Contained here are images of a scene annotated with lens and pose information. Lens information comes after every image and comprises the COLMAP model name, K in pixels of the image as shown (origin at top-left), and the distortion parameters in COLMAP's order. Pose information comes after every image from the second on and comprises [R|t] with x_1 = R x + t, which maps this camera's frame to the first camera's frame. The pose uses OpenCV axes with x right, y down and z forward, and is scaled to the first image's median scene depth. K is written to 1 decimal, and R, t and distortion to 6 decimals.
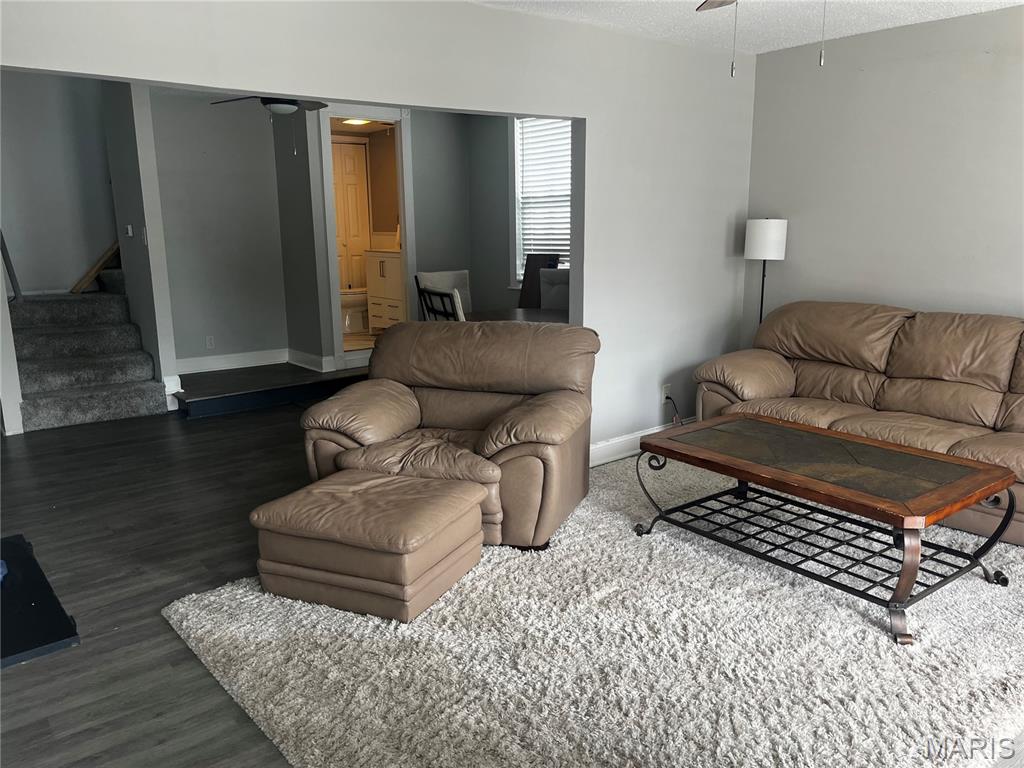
lens RADIAL K [[783.0, 0, 514.2], [0, 783.0, 391.1], [0, 0, 1]] dist [-0.004269, -0.003089]
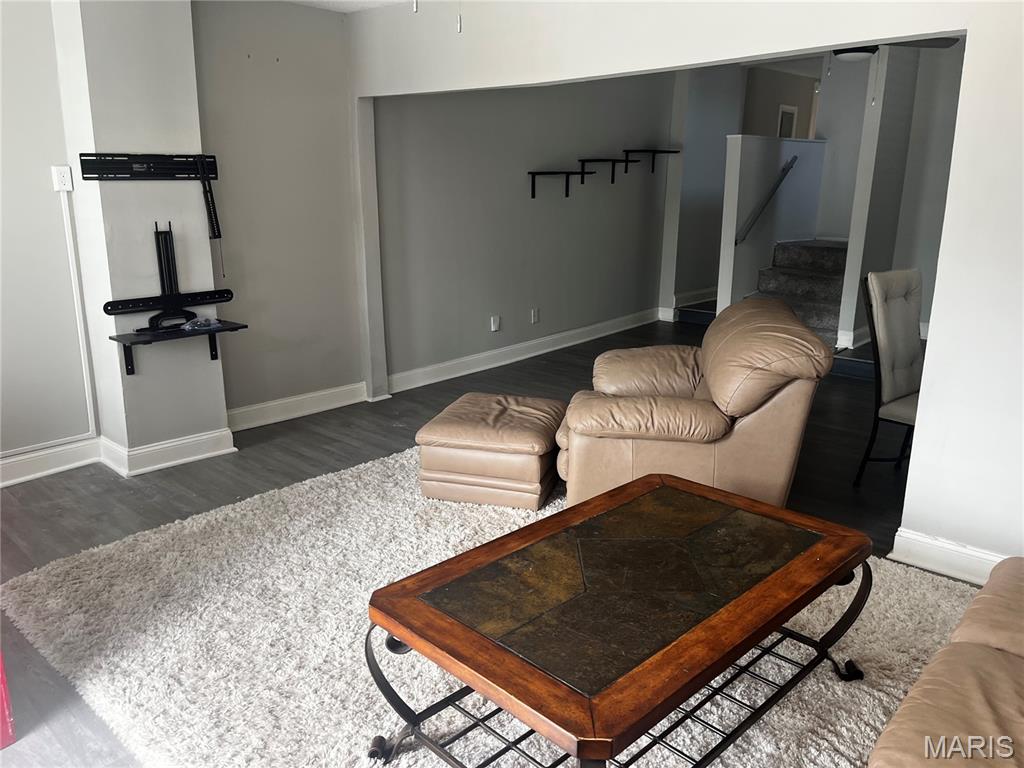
lens RADIAL K [[783.0, 0, 513.7], [0, 783.0, 379.3], [0, 0, 1]] dist [-0.004269, -0.003089]
pose [[0.140540, 0.262055, -0.954765, 0.969320], [-0.207671, 0.950686, 0.230366, -0.204164], [0.968050, 0.165902, 0.188031, 0.756757]]
